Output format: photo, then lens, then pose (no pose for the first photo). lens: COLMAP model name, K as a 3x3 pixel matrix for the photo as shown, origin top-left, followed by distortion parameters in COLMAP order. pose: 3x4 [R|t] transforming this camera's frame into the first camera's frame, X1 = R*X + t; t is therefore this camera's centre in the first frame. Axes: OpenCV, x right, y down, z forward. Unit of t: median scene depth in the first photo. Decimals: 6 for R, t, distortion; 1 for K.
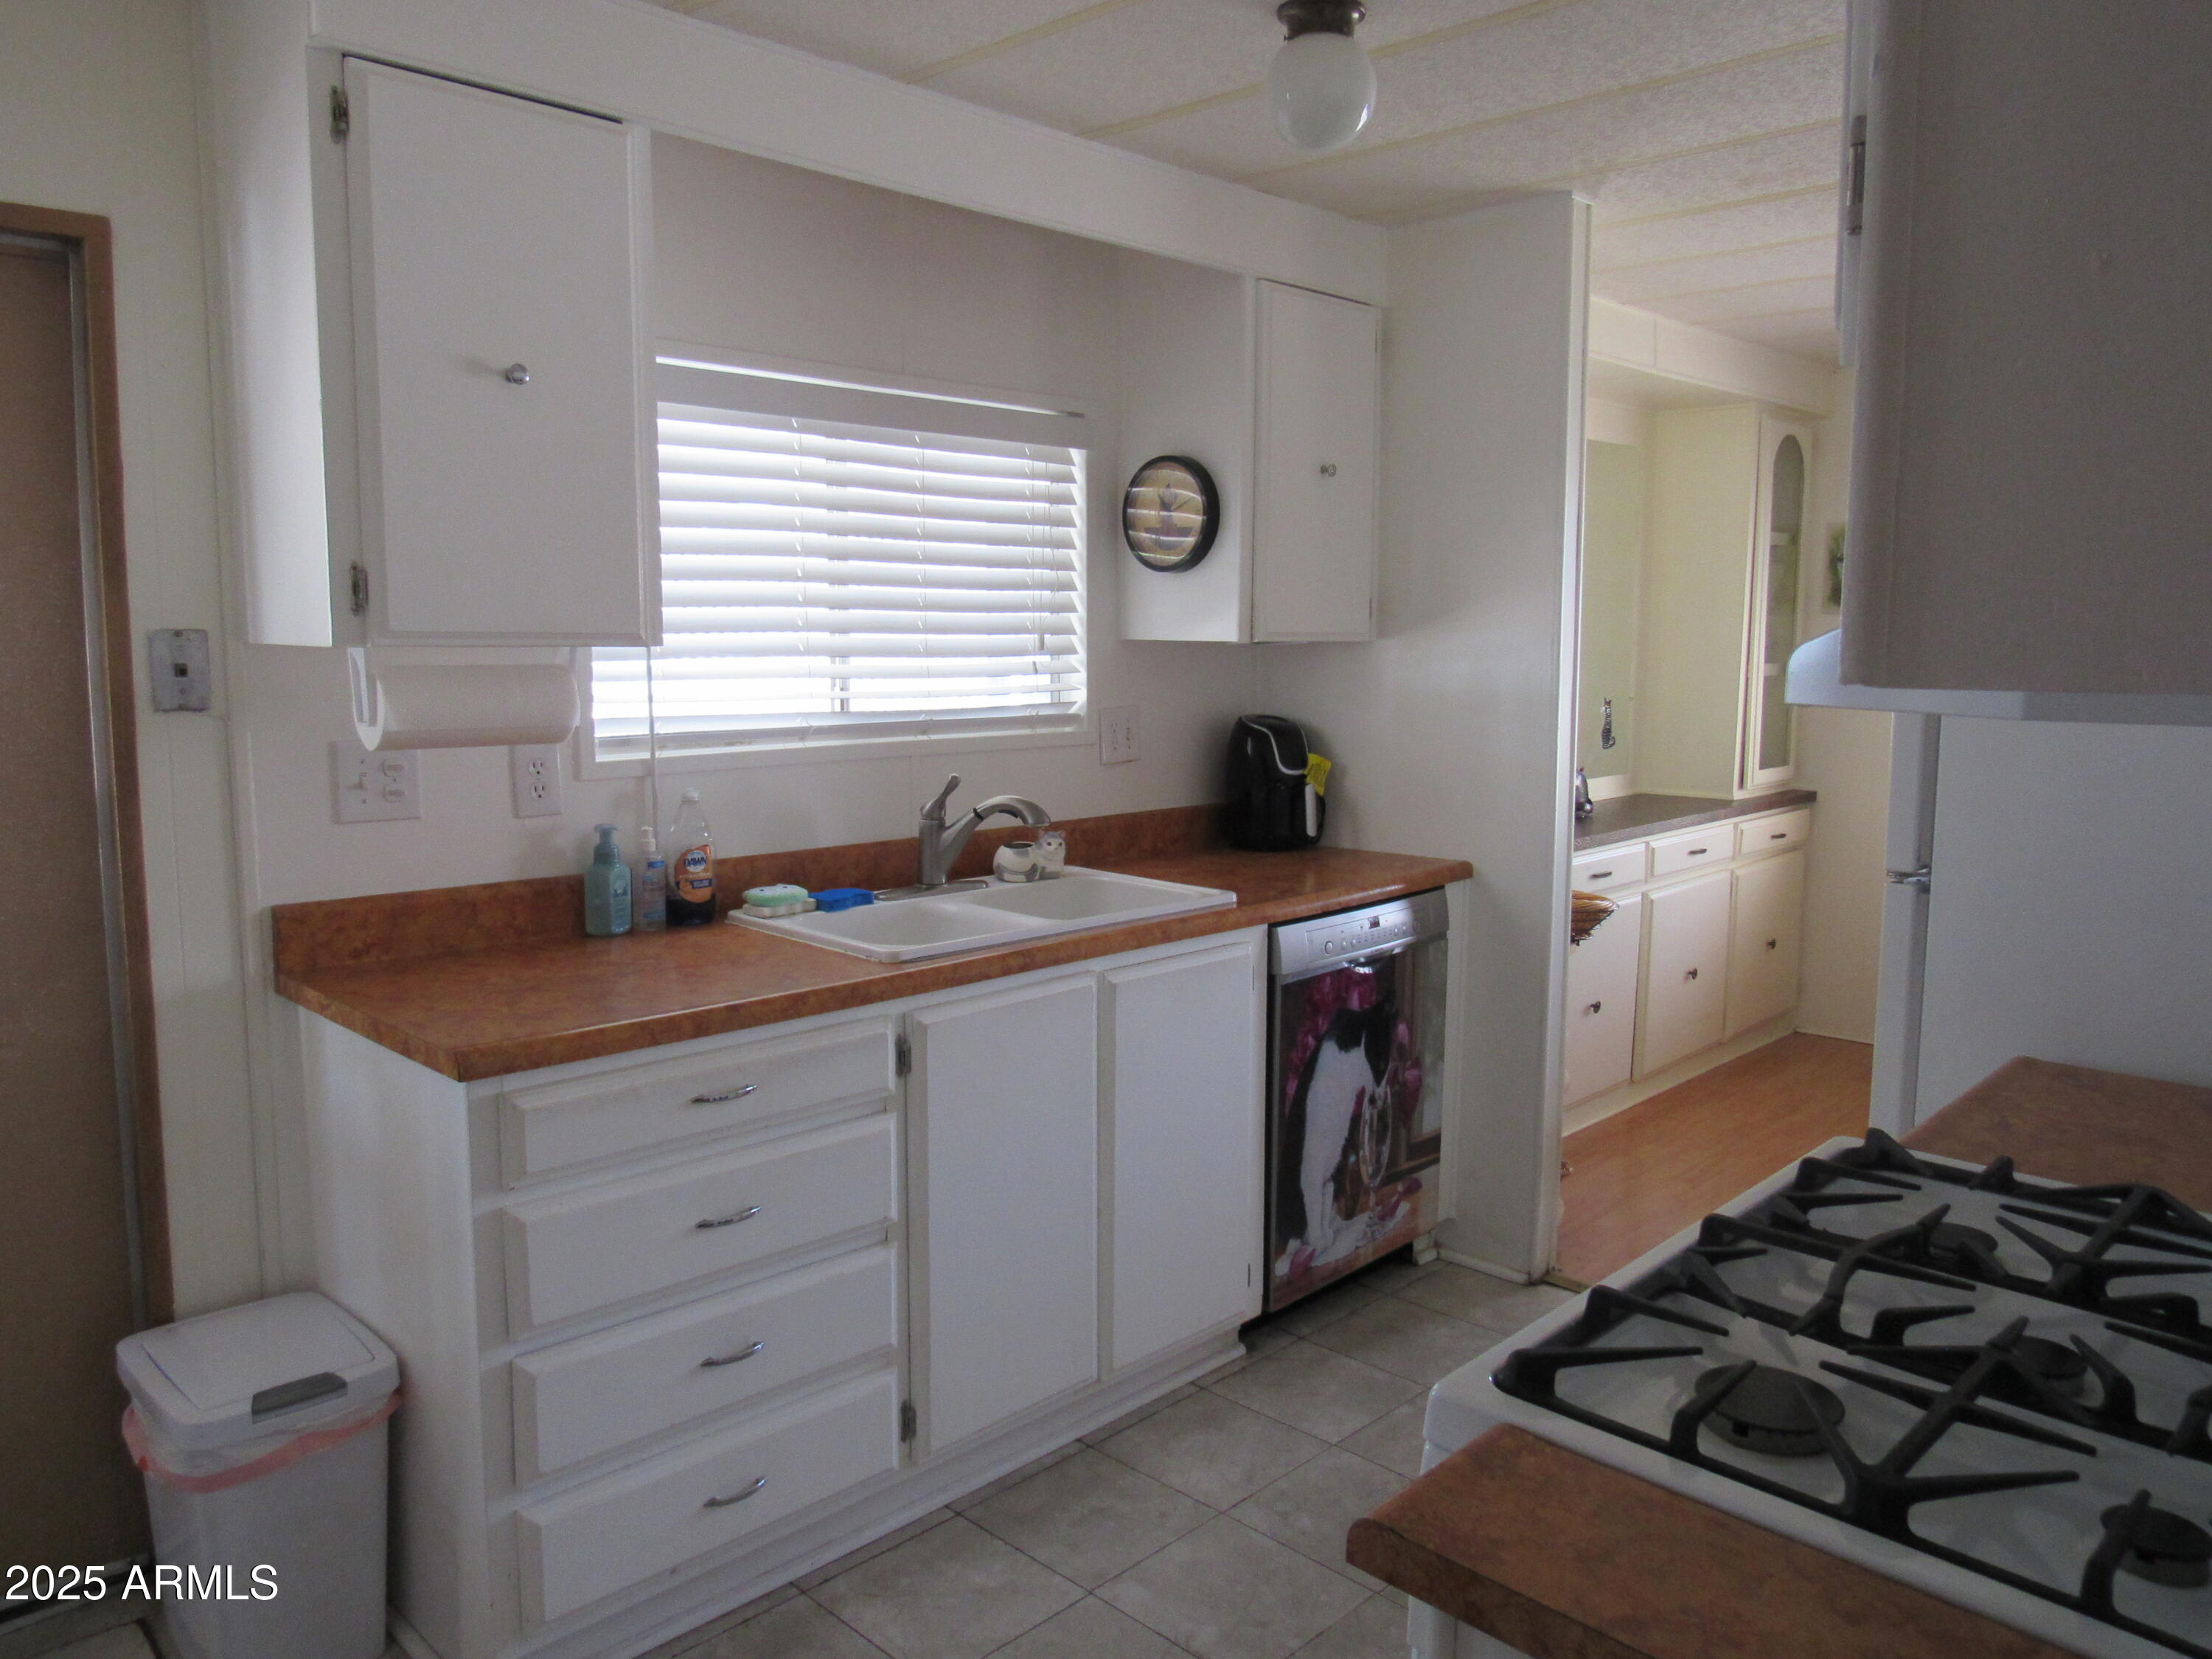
lens RADIAL K [[1566.0, 0, 1105.8], [0, 1566.0, 837.4], [0, 0, 1]] dist [-0.022495, 0.000901]
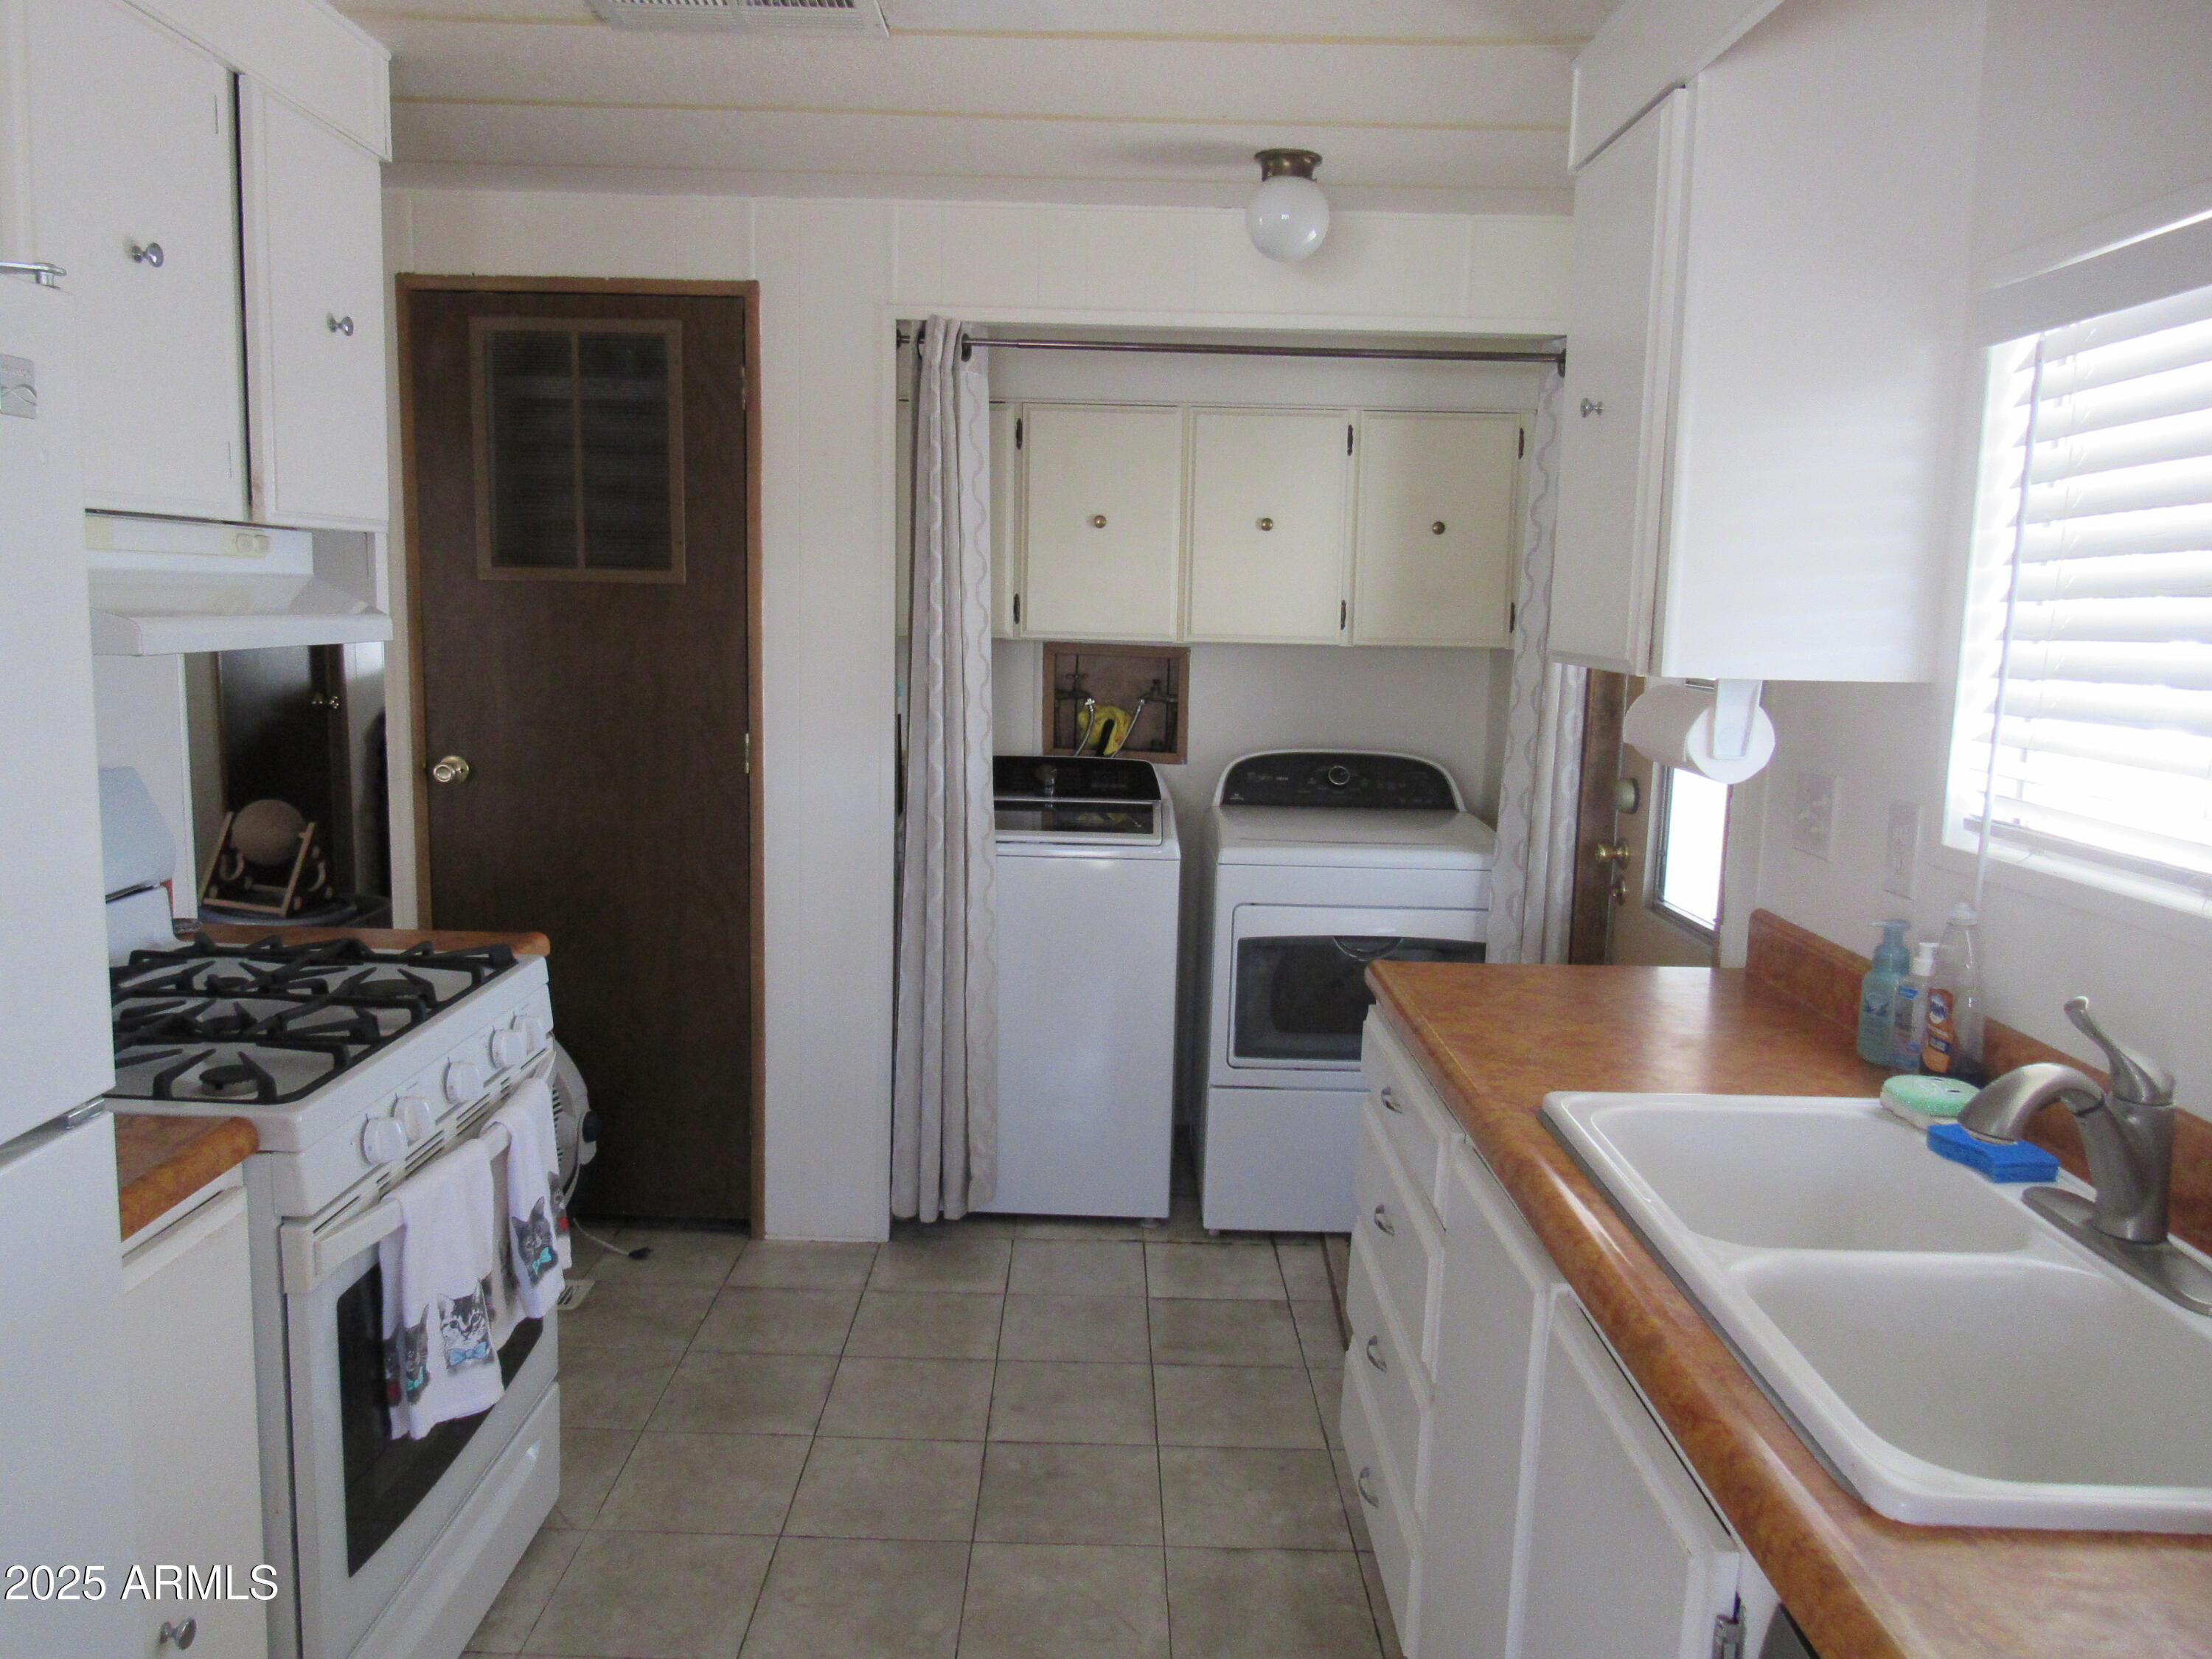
lens RADIAL K [[1570.2, 0, 1124.1], [0, 1570.2, 851.5], [0, 0, 1]] dist [-0.020898, -0.000134]
pose [[-0.694010, 0.082606, -0.715211, 0.411981], [-0.132428, 0.961800, 0.239589, -0.147283], [0.707681, 0.260991, -0.656560, 1.038203]]
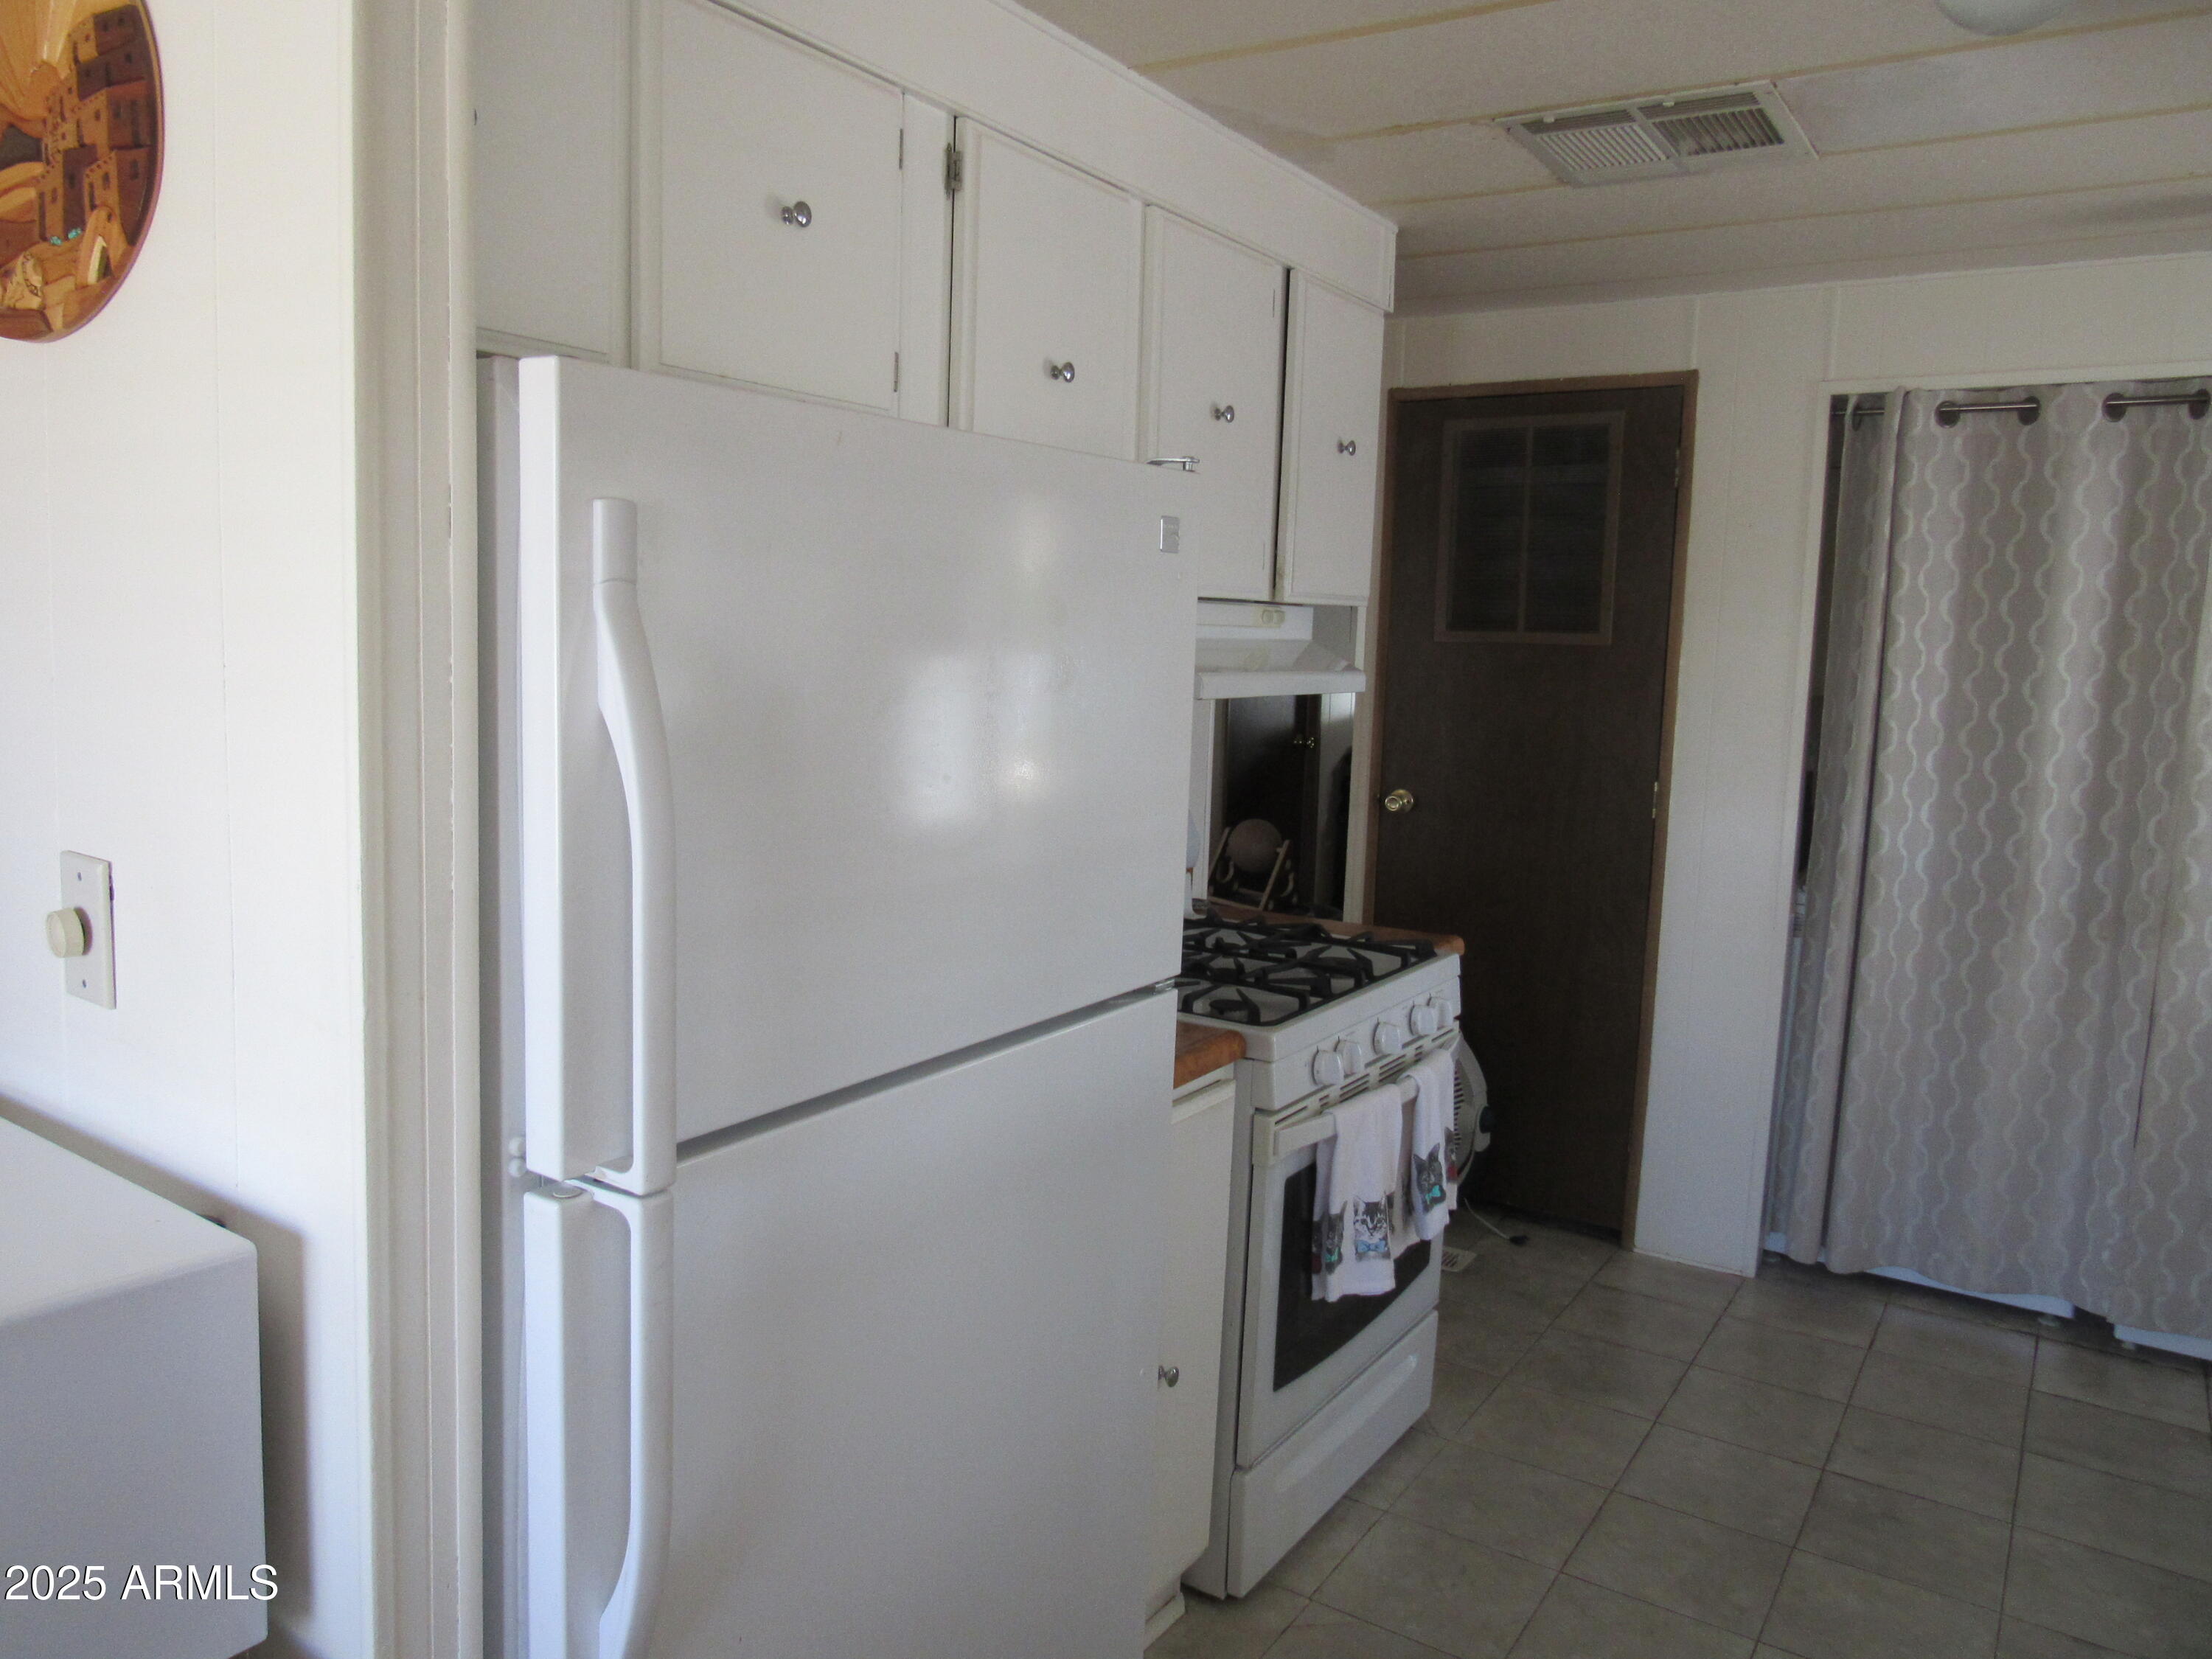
lens RADIAL K [[1566.0, 0, 1105.8], [0, 1566.0, 837.4], [0, 0, 1]] dist [-0.022495, 0.000901]
pose [[-0.977600, -0.007490, -0.210337, 0.467241], [-0.062712, 0.964339, 0.257133, -0.169118], [0.200910, 0.264564, -0.943208, 1.166791]]
